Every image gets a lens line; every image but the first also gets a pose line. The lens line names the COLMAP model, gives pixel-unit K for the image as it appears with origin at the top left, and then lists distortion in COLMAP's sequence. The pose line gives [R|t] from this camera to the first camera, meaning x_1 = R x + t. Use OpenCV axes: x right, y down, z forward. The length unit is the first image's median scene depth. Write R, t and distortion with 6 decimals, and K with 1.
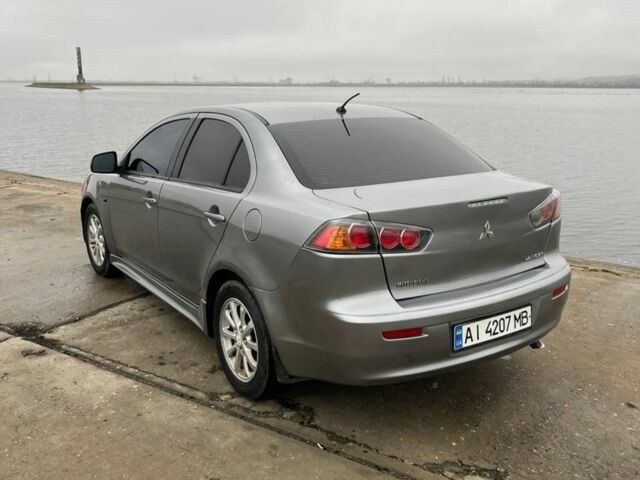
lens RADIAL K [[648.1, 0, 320.0], [0, 648.1, 240.0], [0, 0, 1]] dist [0.145352, -0.321906]
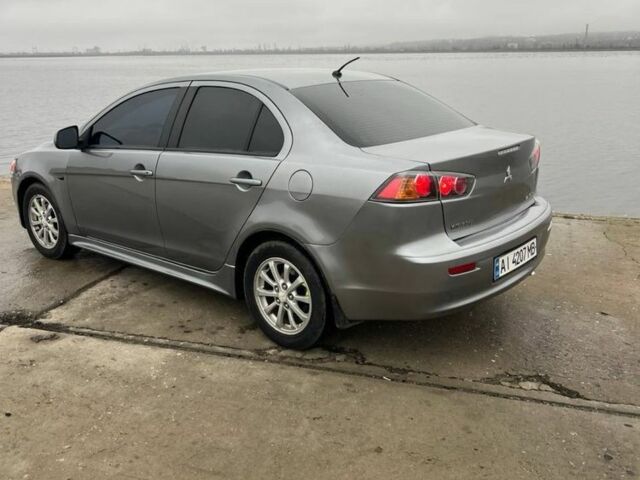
lens RADIAL K [[648.1, 0, 320.0], [0, 648.1, 240.0], [0, 0, 1]] dist [0.145352, -0.321906]
pose [[0.964208, -0.090605, 0.249184, -0.326057], [0.079261, 0.995324, 0.055211, 0.009091], [-0.253022, -0.033485, 0.966881, -0.031292]]
